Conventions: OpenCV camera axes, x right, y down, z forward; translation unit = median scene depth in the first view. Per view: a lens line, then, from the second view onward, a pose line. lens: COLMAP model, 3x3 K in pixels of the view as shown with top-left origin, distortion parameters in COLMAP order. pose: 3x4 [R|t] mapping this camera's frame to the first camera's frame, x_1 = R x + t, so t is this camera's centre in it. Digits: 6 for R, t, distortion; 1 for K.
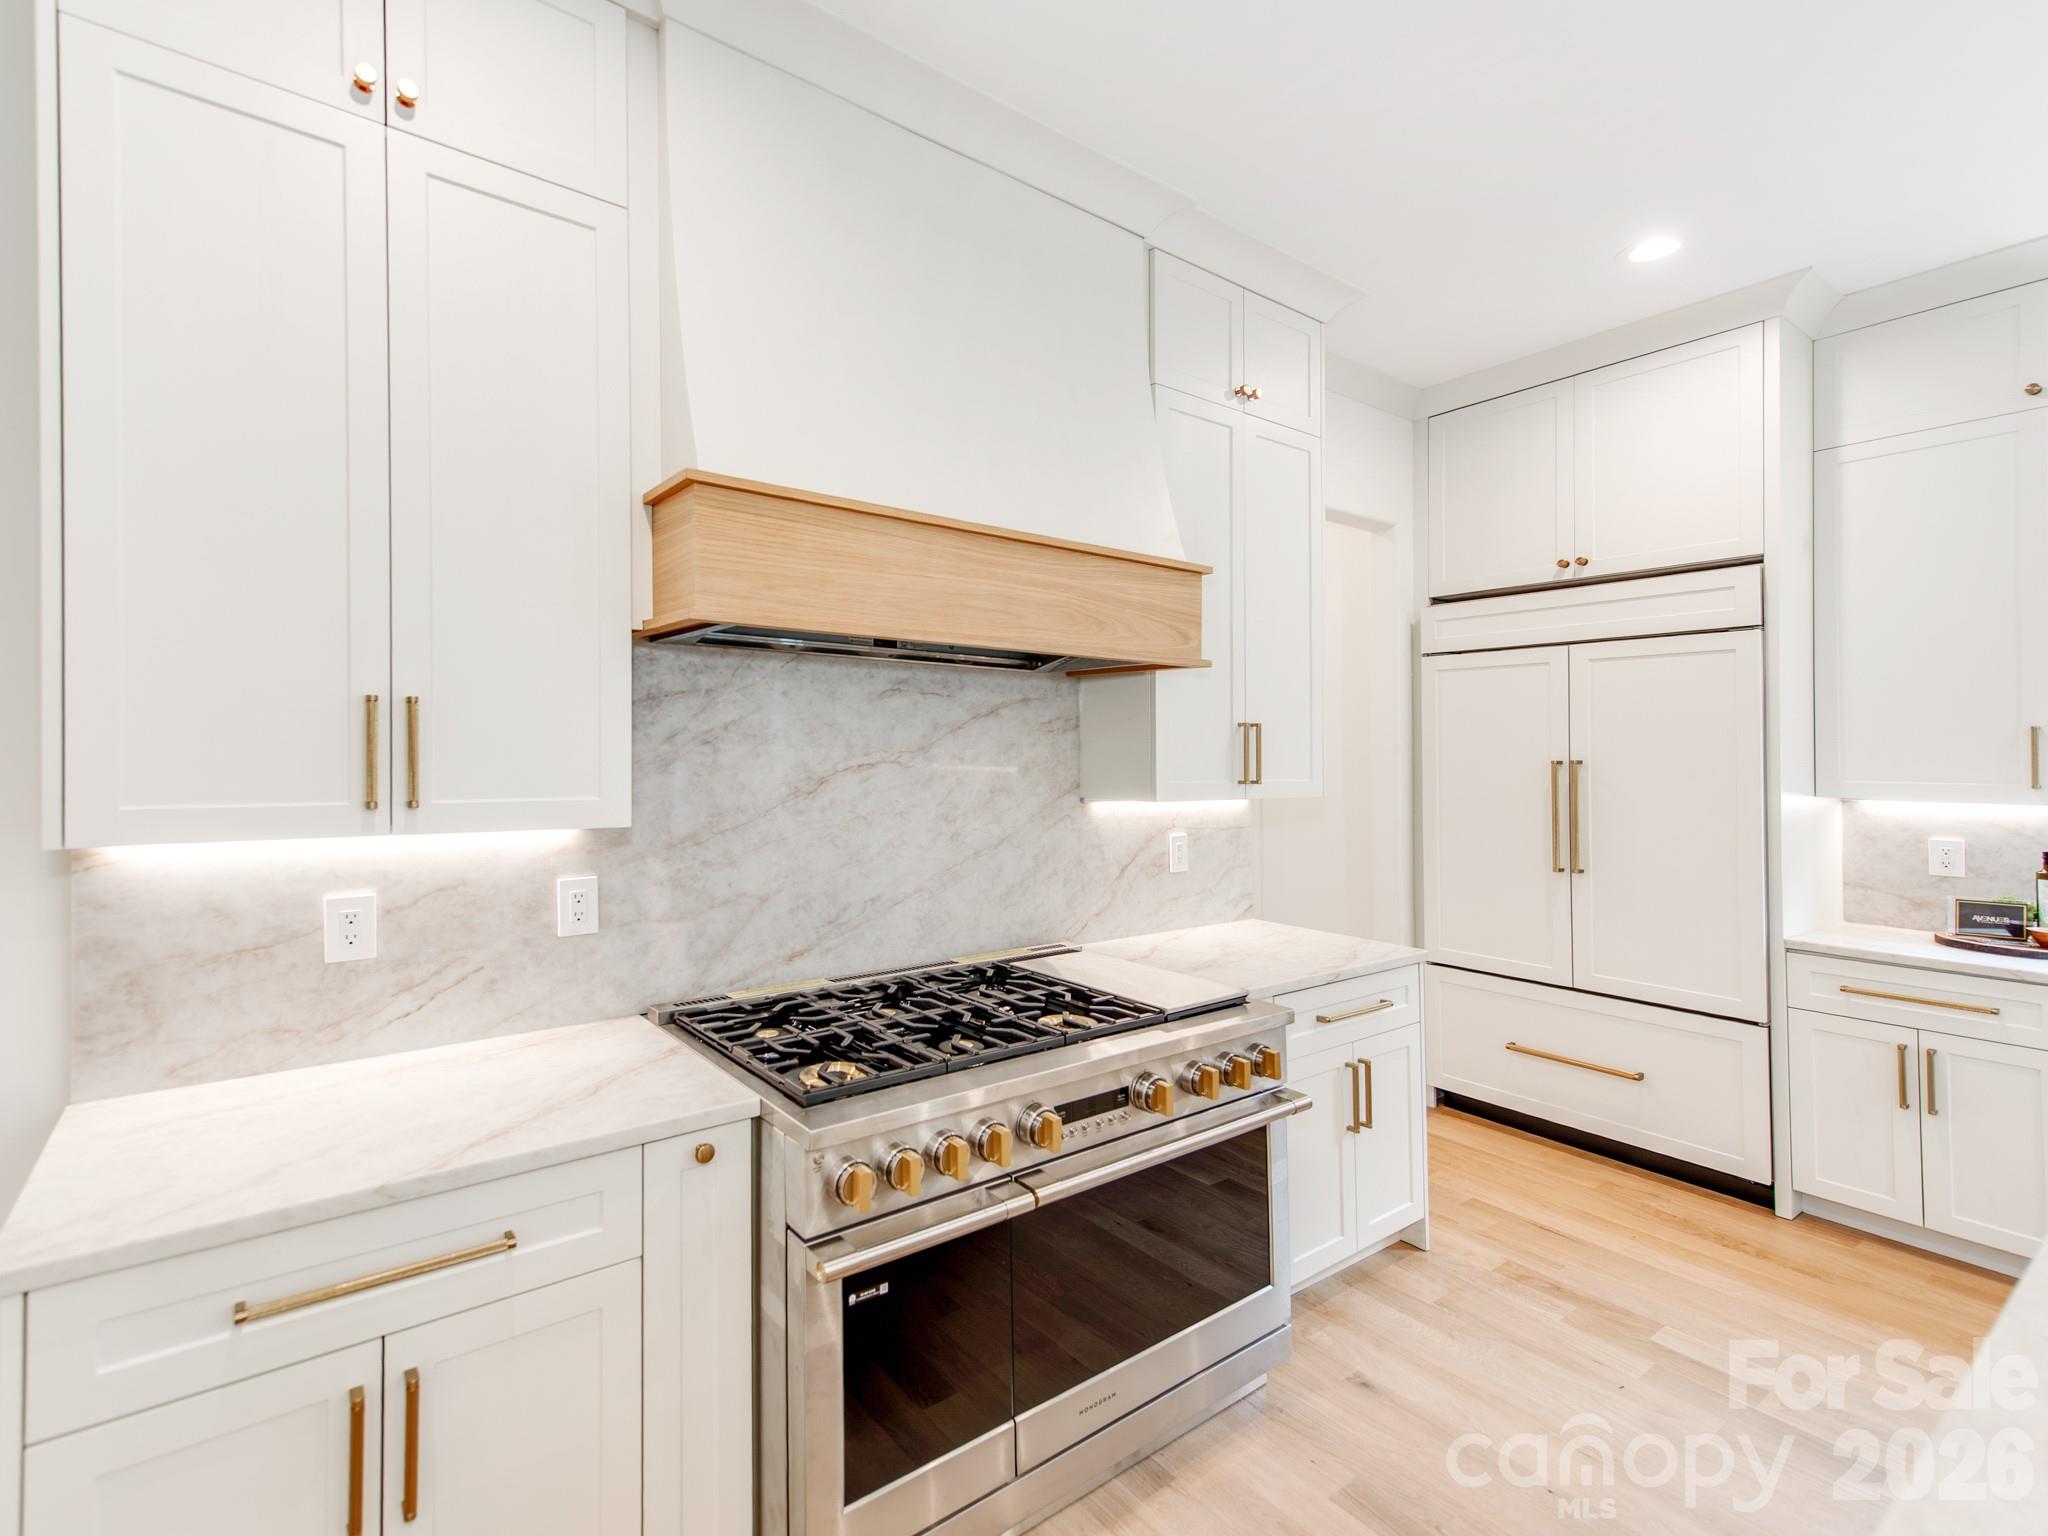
lens RADIAL K [[873.6, 0, 996.5], [0, 873.6, 757.9], [0, 0, 1]] dist [0.021008, -0.002504]
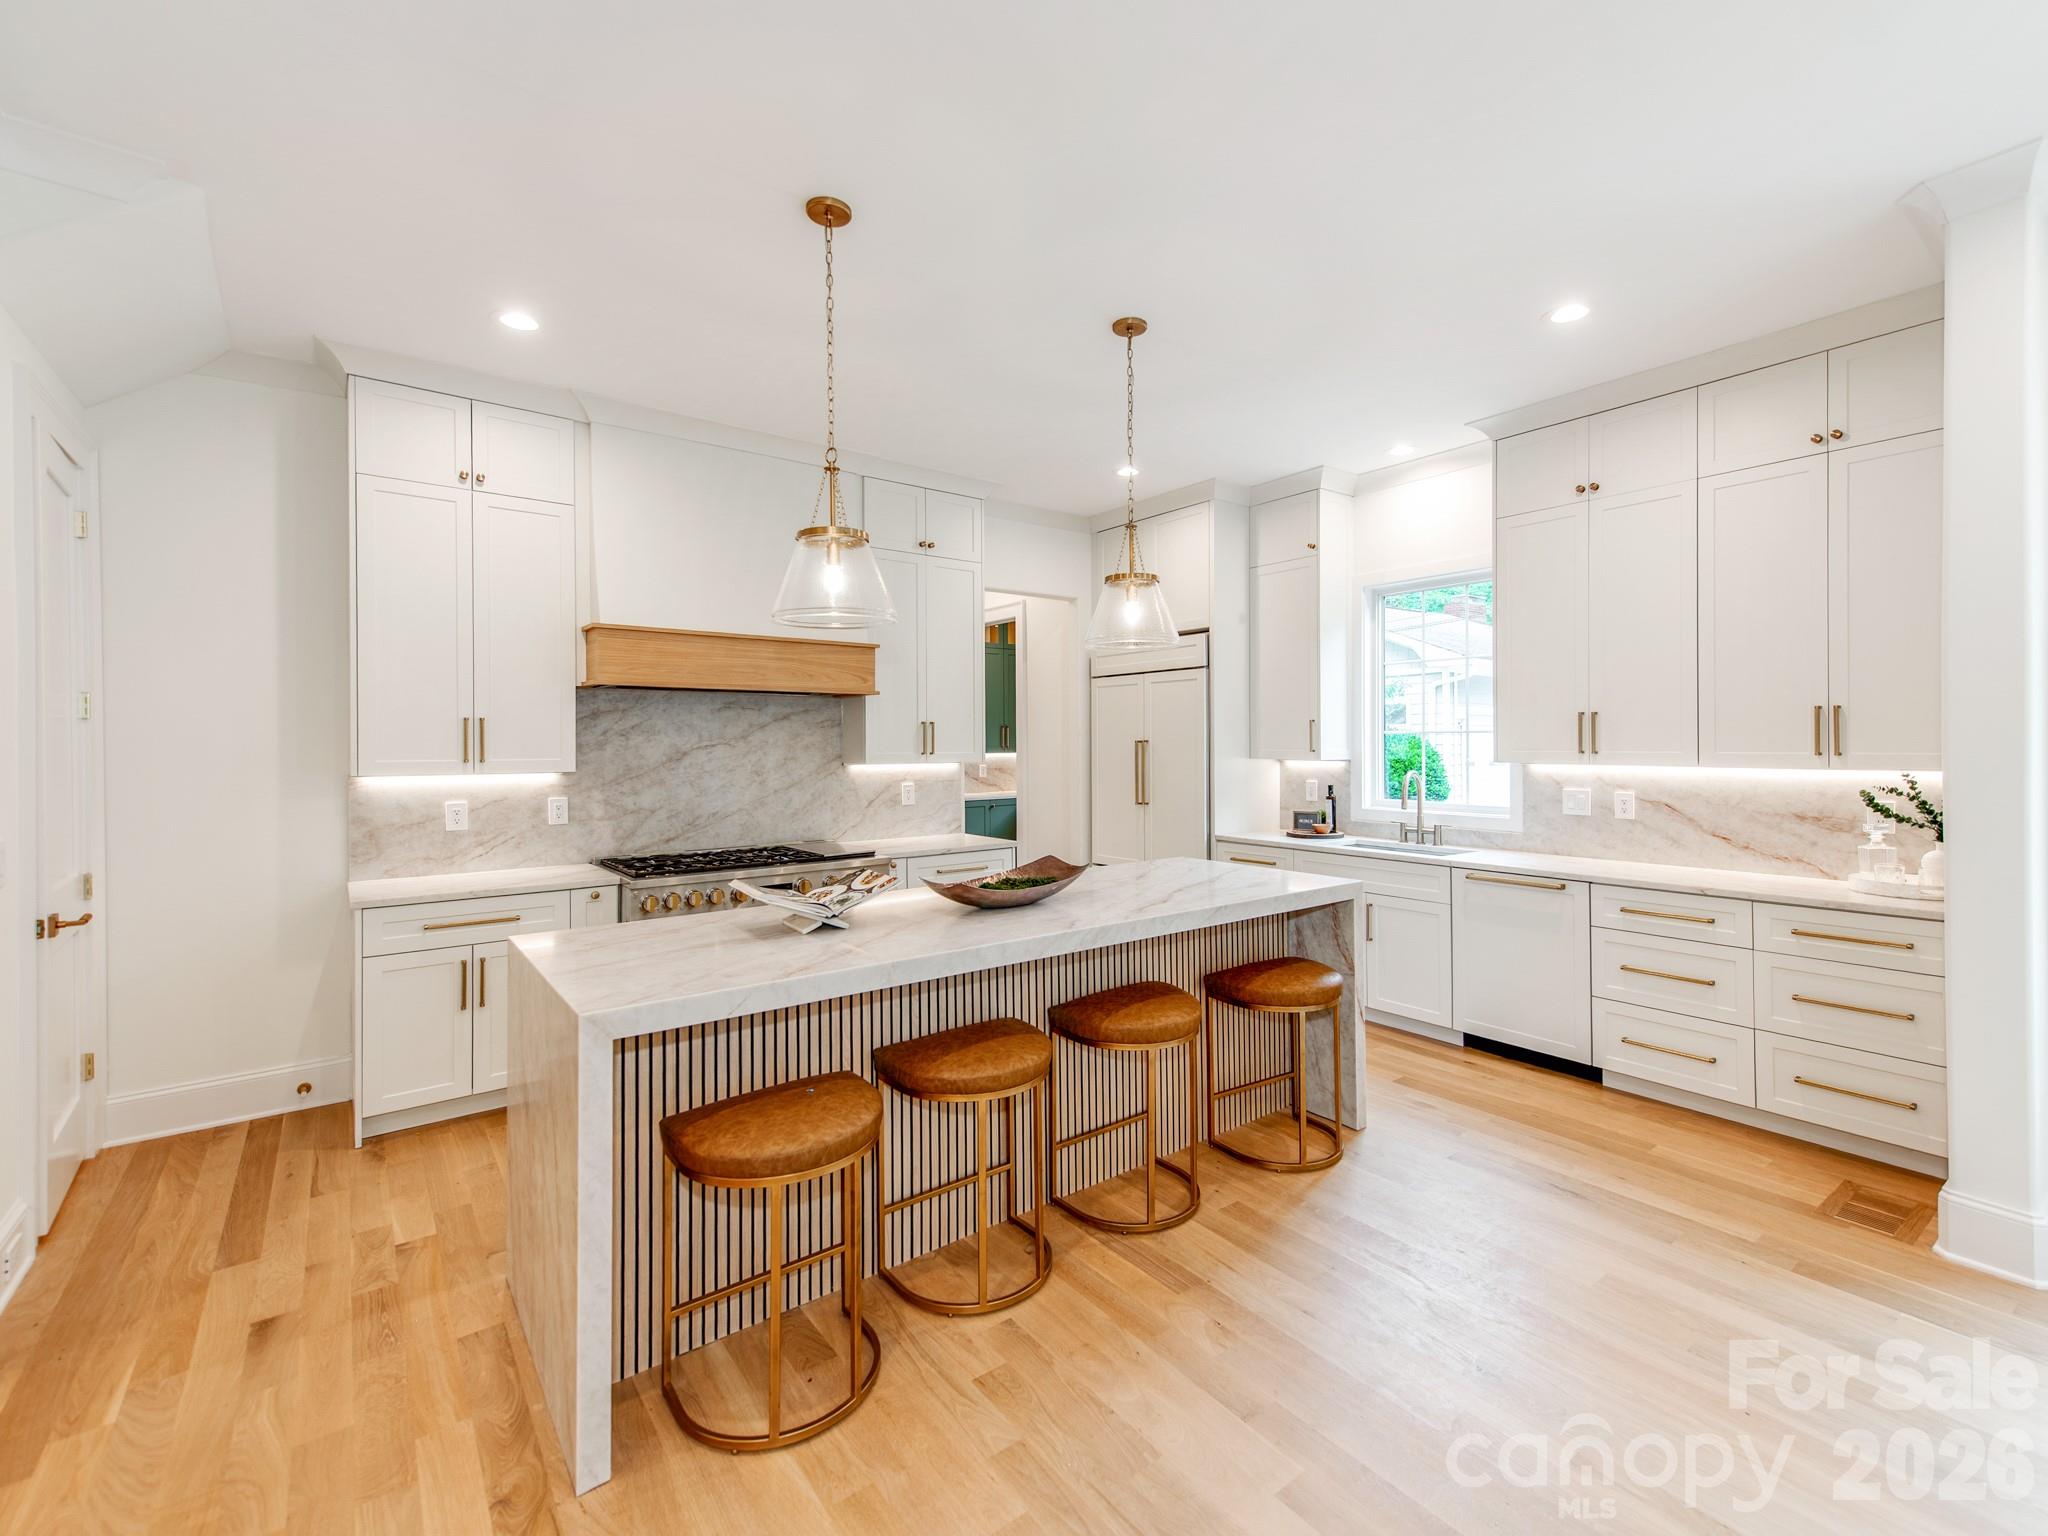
lens RADIAL K [[873.6, 0, 1045.6], [0, 873.6, 747.5], [0, 0, 1]] dist [0.021008, -0.002504]
pose [[0.999934, -0.010226, 0.005318, 0.625313], [0.010229, 0.999948, -0.000562, 0.022228], [-0.005312, 0.000617, 0.999986, -1.028051]]
